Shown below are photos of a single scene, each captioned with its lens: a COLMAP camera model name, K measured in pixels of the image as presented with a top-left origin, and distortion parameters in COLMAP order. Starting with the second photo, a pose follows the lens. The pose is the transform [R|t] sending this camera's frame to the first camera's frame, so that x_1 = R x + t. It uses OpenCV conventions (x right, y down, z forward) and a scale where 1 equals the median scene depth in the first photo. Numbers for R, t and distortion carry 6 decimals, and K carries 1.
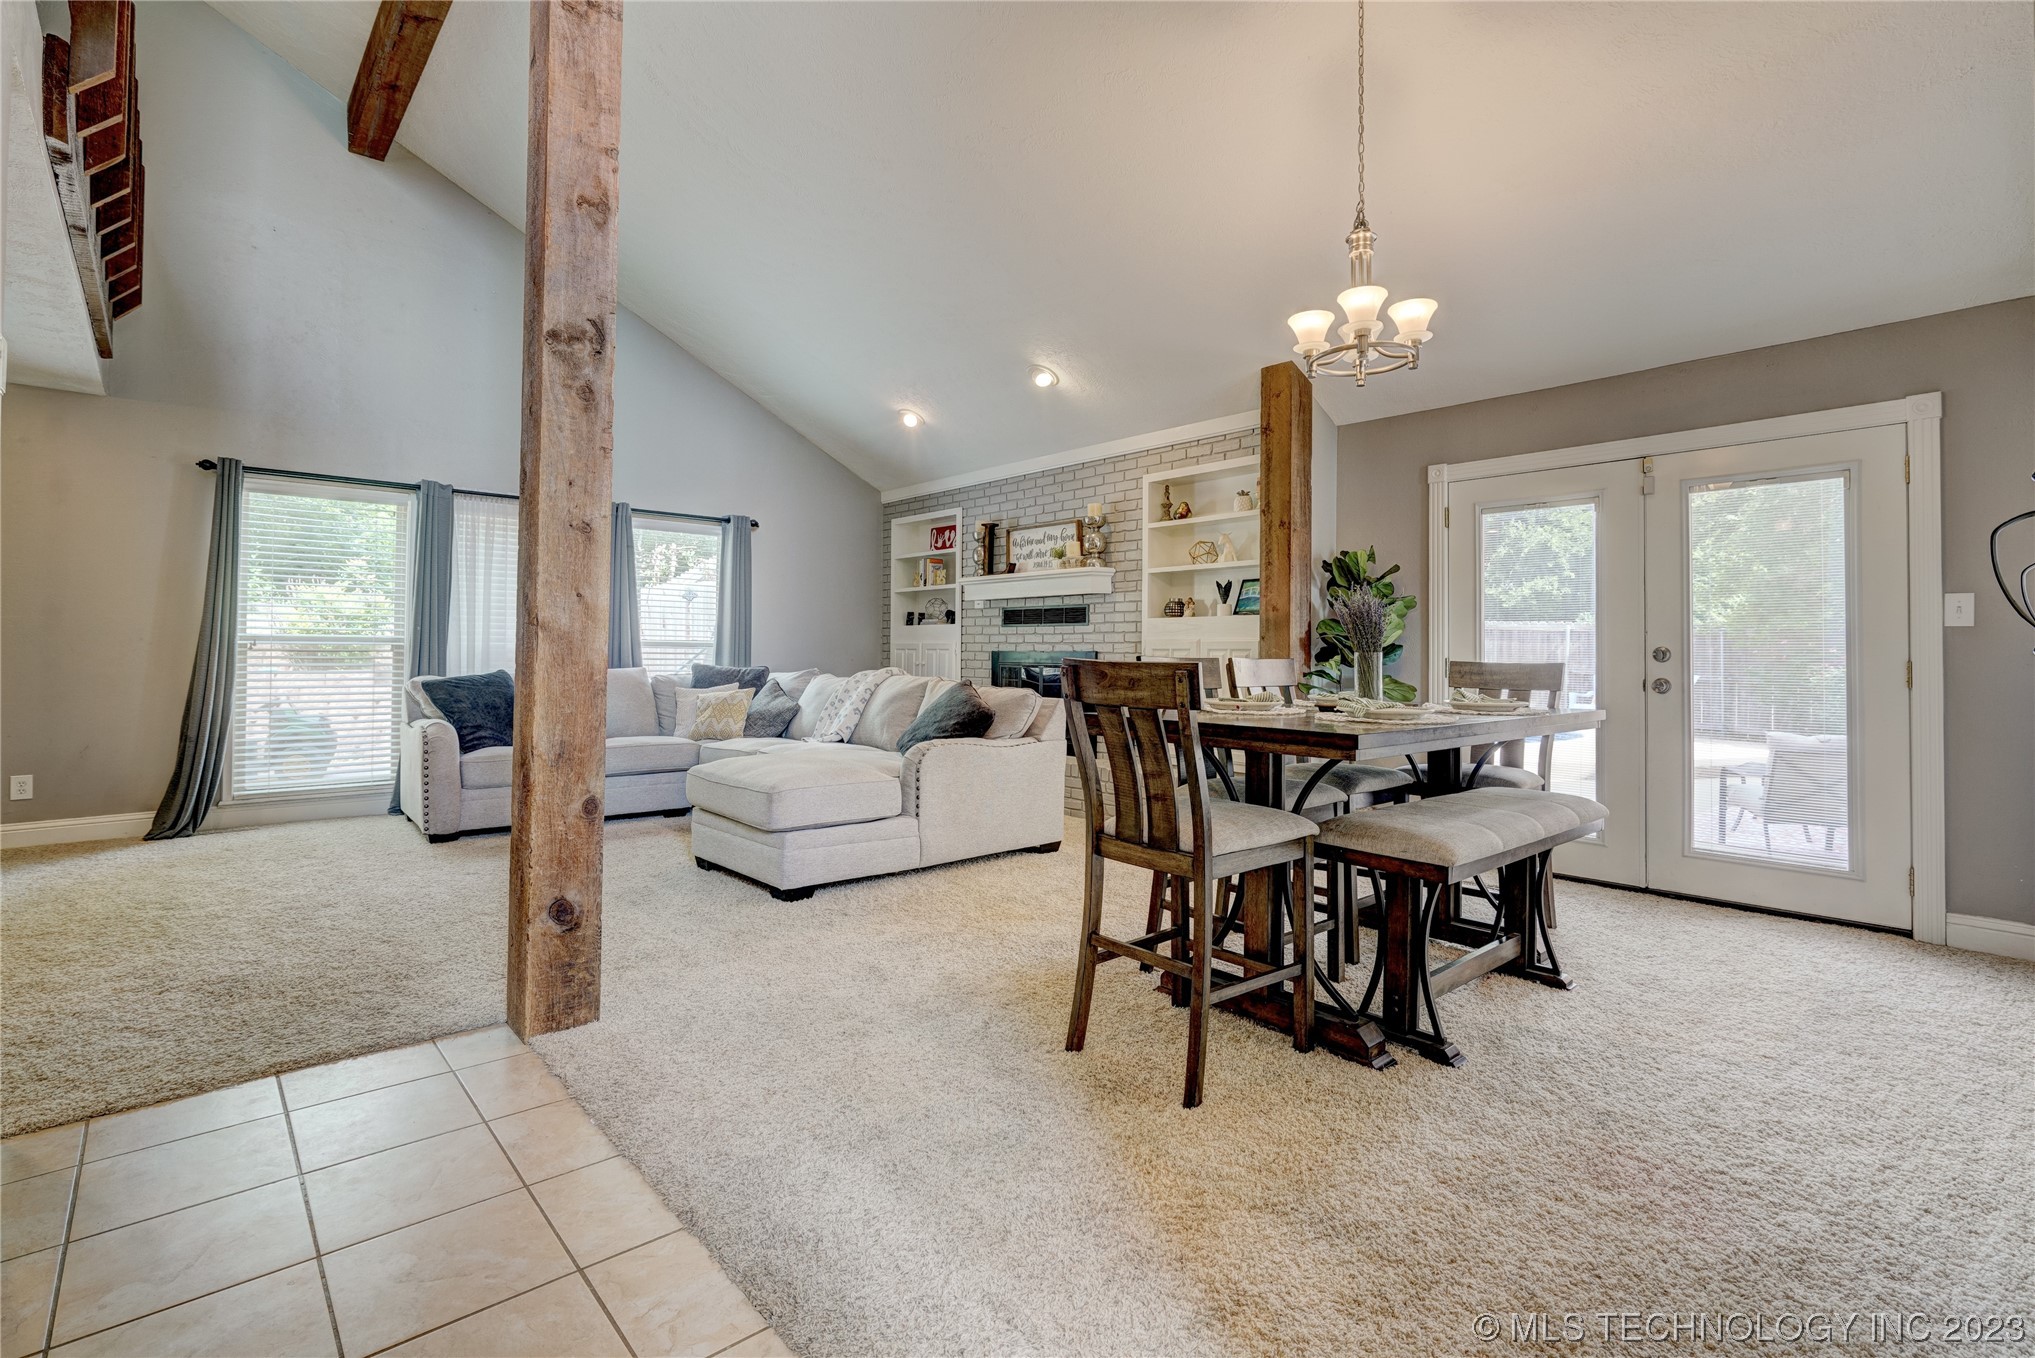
lens RADIAL K [[966.1, 0, 1020.1], [0, 966.1, 635.5], [0, 0, 1]] dist [-0.001593, 0.002313]
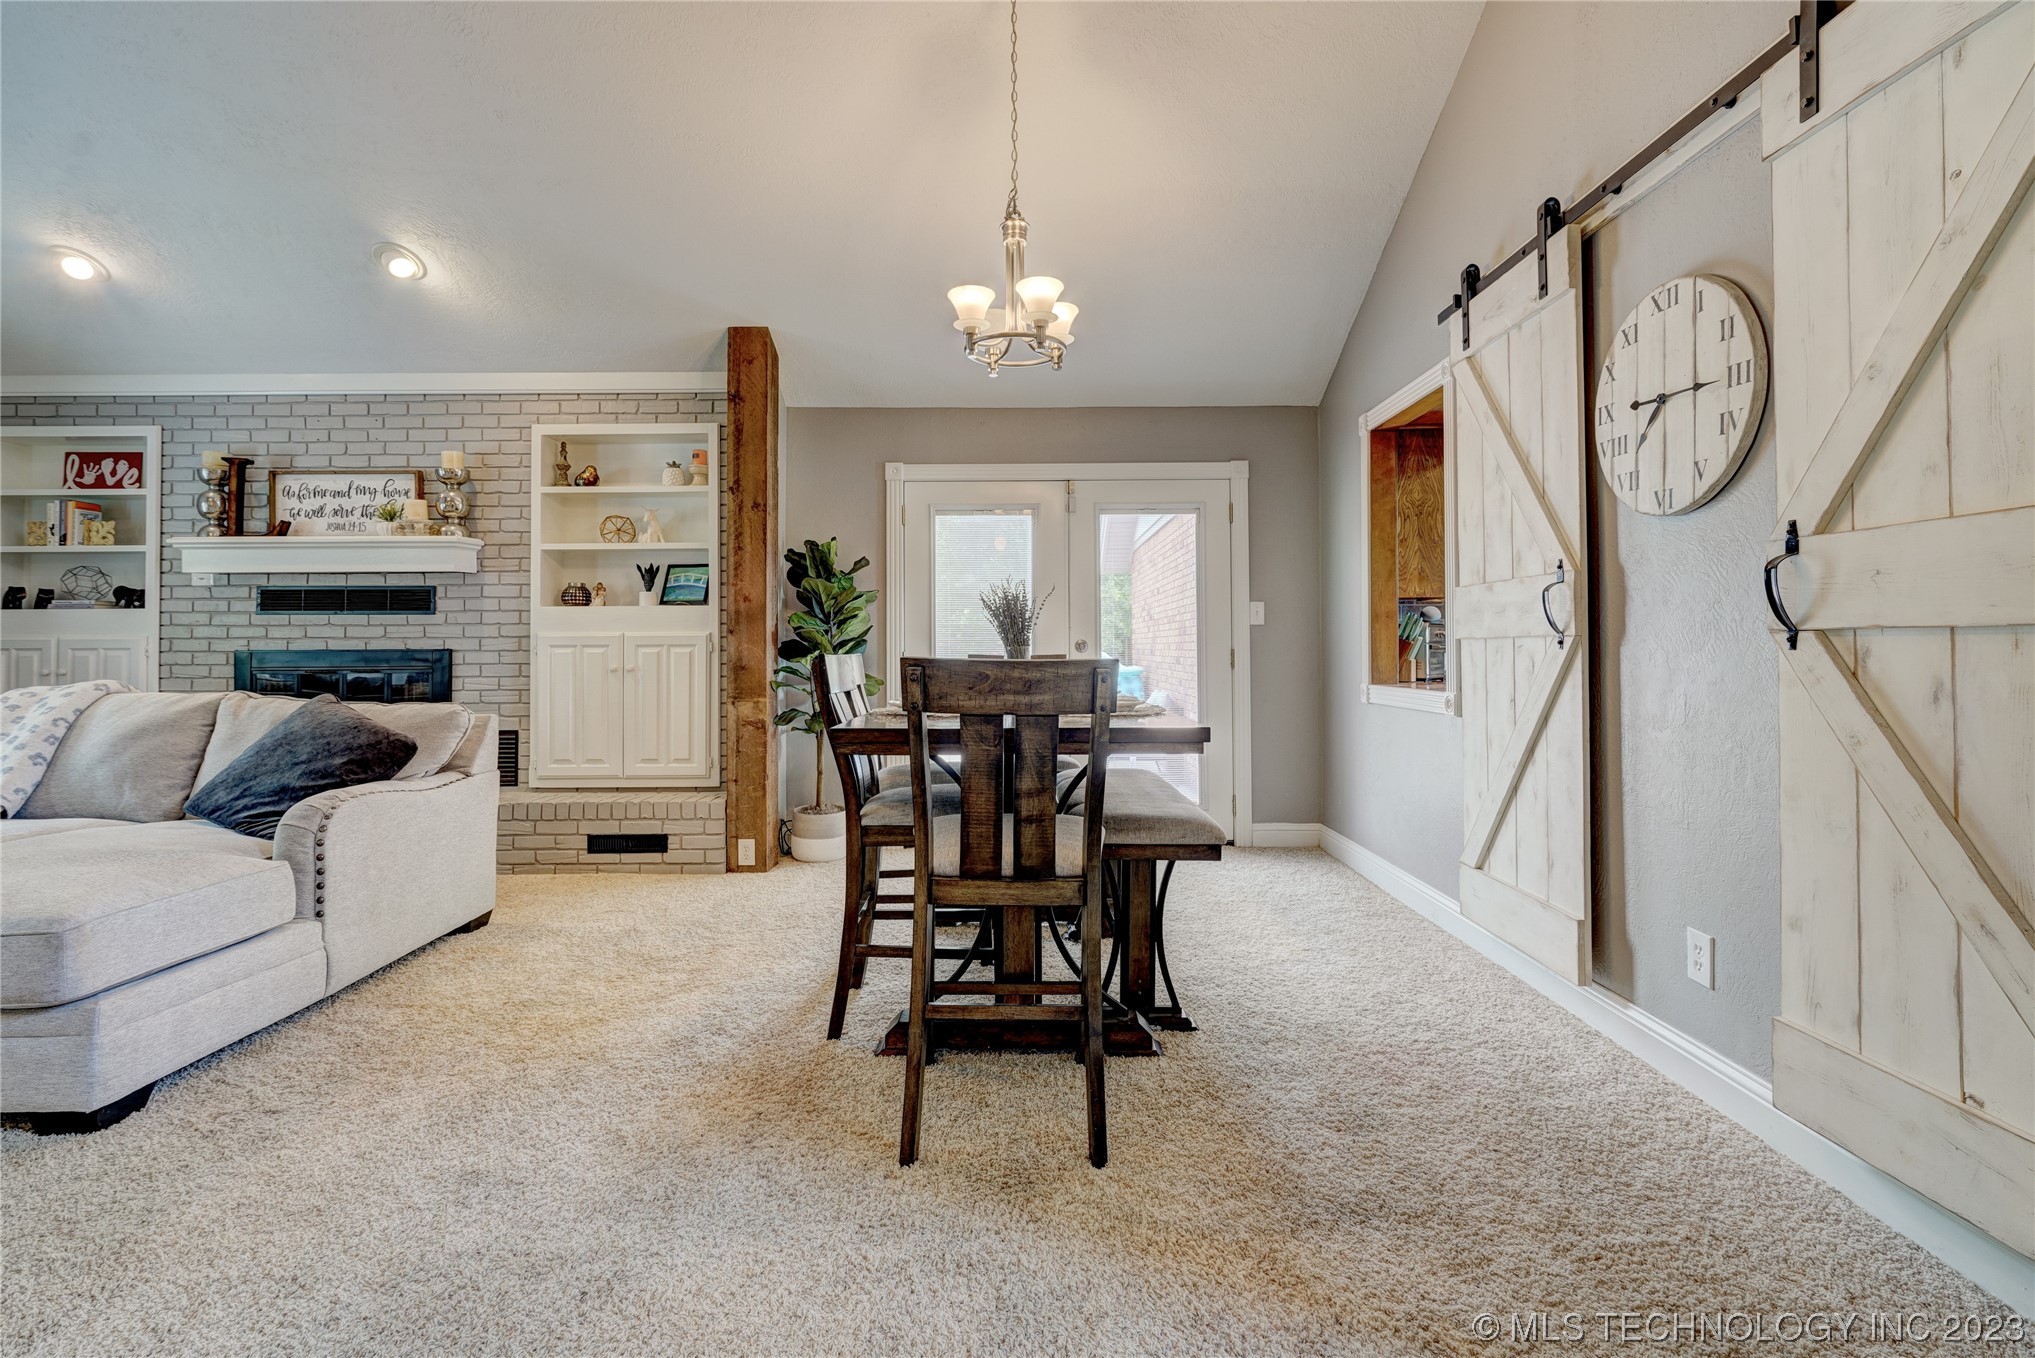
lens RADIAL K [[966.1, 0, 1020.1], [0, 966.1, 635.5], [0, 0, 1]] dist [-0.001593, 0.002313]
pose [[0.657105, -0.000669, 0.753799, -0.199840], [-0.003655, 0.999985, 0.004073, 0.001069], [-0.753790, -0.005431, 0.657093, 0.179175]]
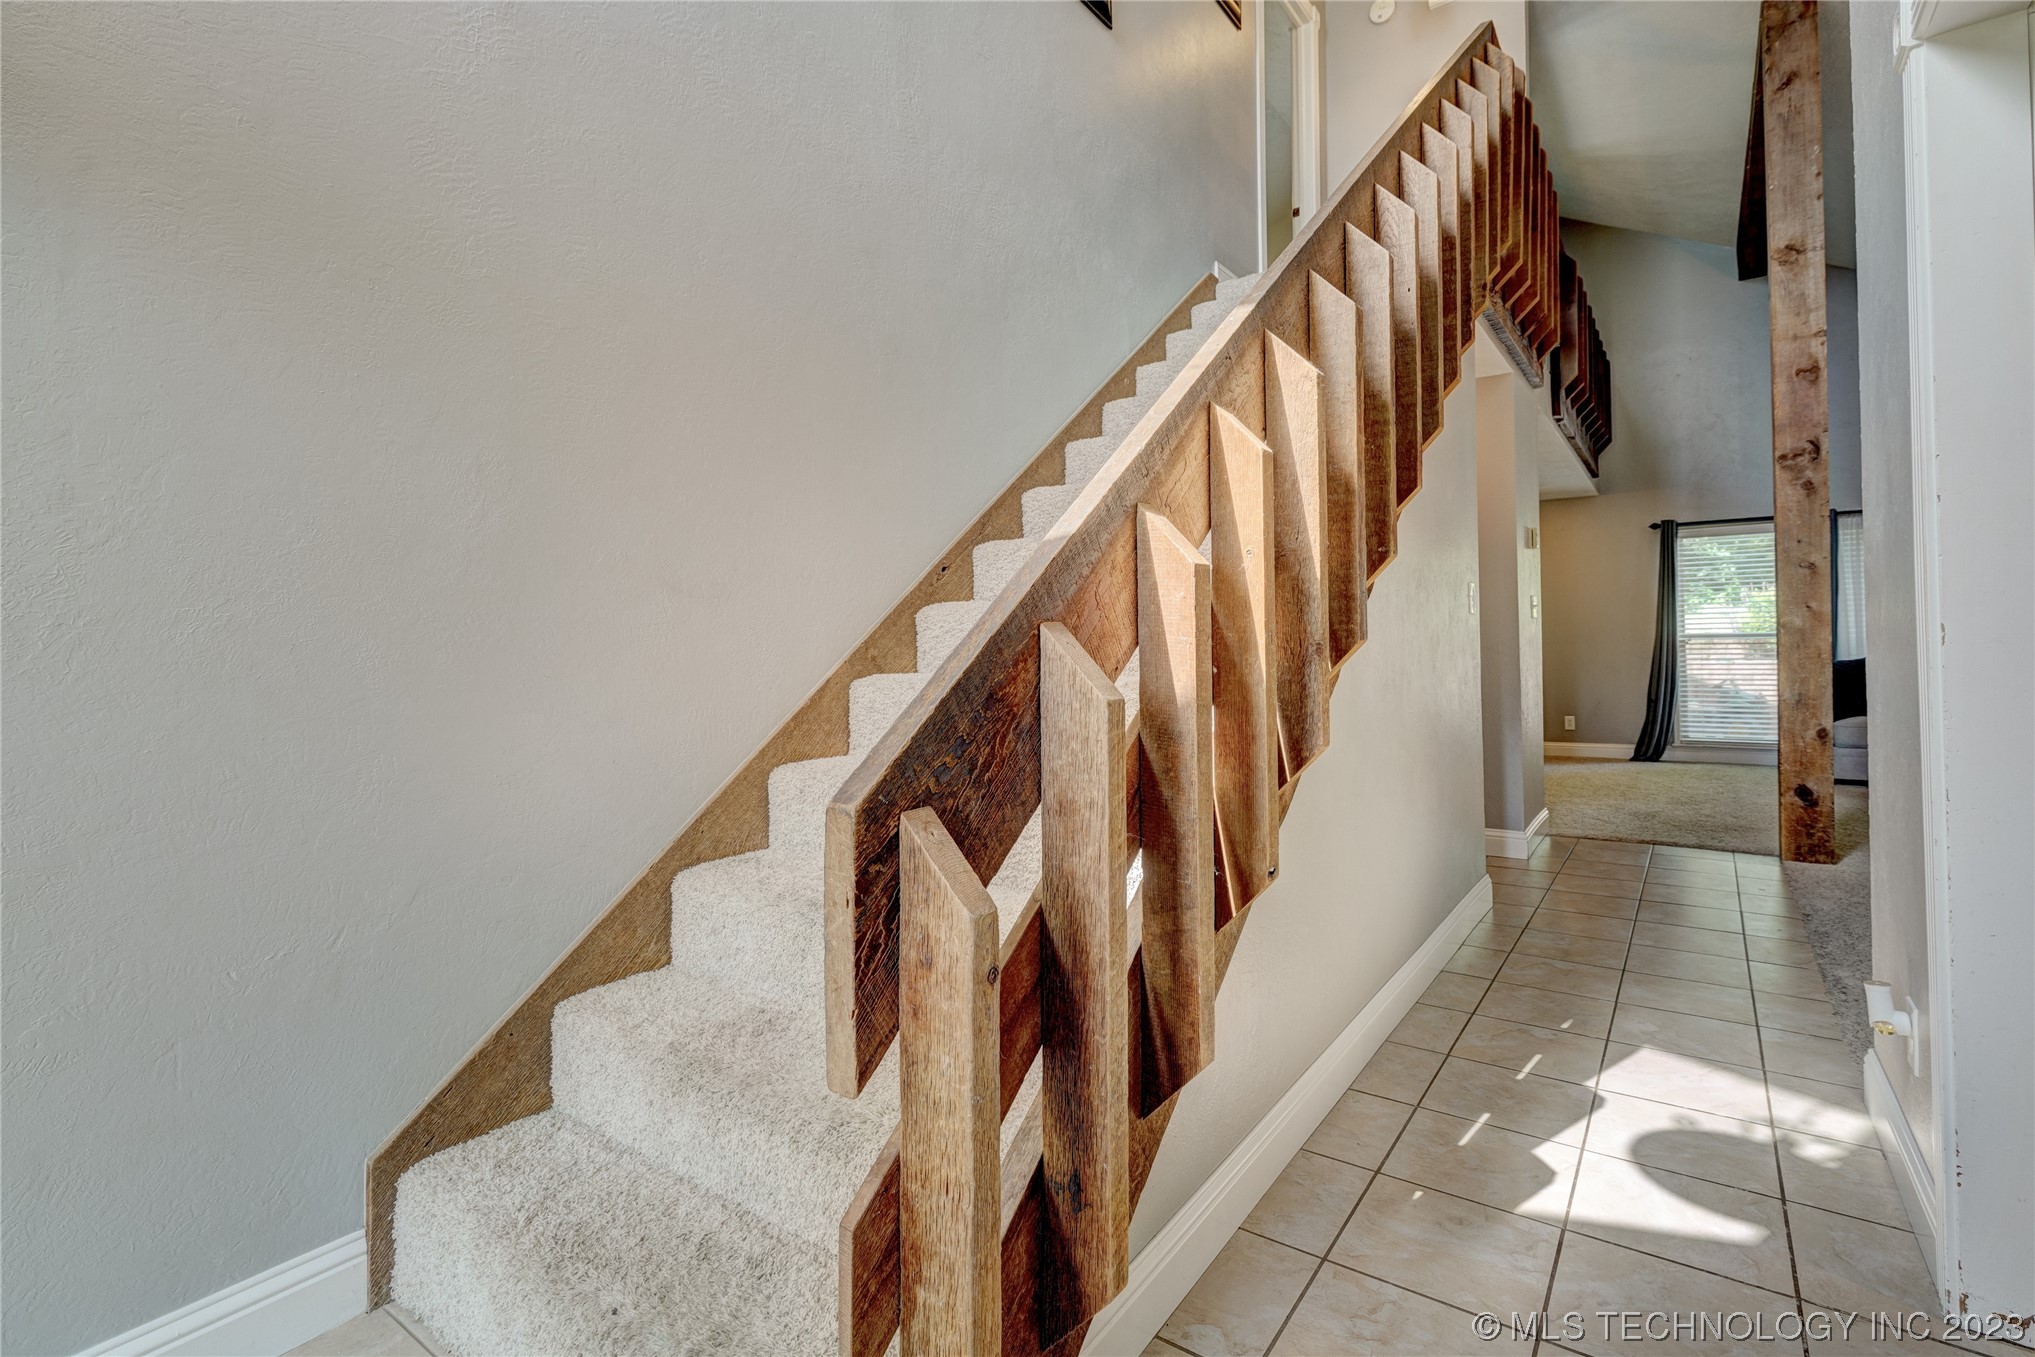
lens RADIAL K [[973.5, 0, 1032.9], [0, 973.5, 635.1], [0, 0, 1]] dist [-0.002638, 0.001911]
pose [[0.246136, -0.026527, -0.968872, 0.506456], [0.030475, 0.999343, -0.019619, -0.000278], [0.968756, -0.024697, 0.246783, -0.431687]]
